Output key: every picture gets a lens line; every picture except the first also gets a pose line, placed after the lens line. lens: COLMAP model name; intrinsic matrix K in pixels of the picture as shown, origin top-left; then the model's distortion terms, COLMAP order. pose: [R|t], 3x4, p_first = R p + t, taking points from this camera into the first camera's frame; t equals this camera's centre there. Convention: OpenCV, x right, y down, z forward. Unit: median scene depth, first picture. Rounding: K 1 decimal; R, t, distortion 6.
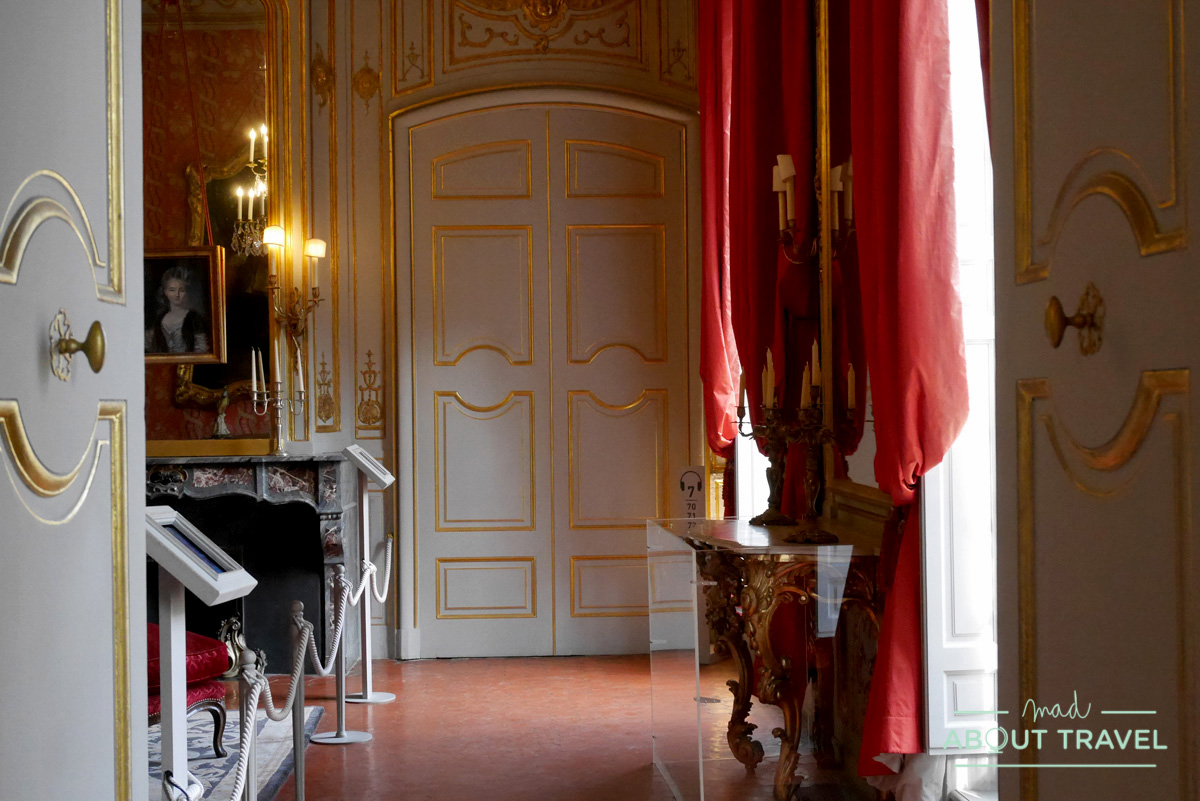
lens RADIAL K [[1761.9, 0, 600.2], [0, 1761.9, 399.4], [0, 0, 1]] dist [-0.048741, 0.000000]
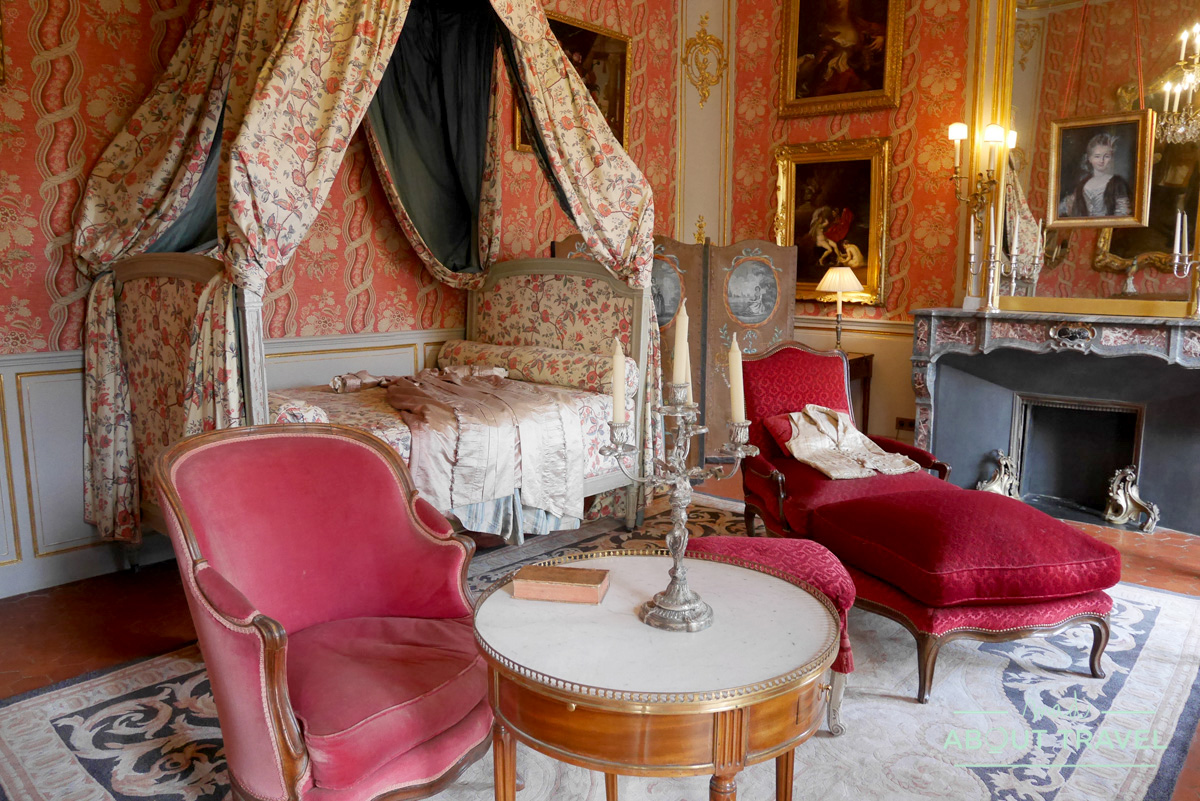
lens RADIAL K [[862.0, 0, 603.6], [0, 862.0, 398.3], [0, 0, 1]] dist [-0.051334, 0.003766]
pose [[0.724383, 0.121585, -0.678591, -0.096127], [-0.016095, 0.987039, 0.159669, 0.005323], [0.689210, -0.104740, 0.716952, 0.414655]]
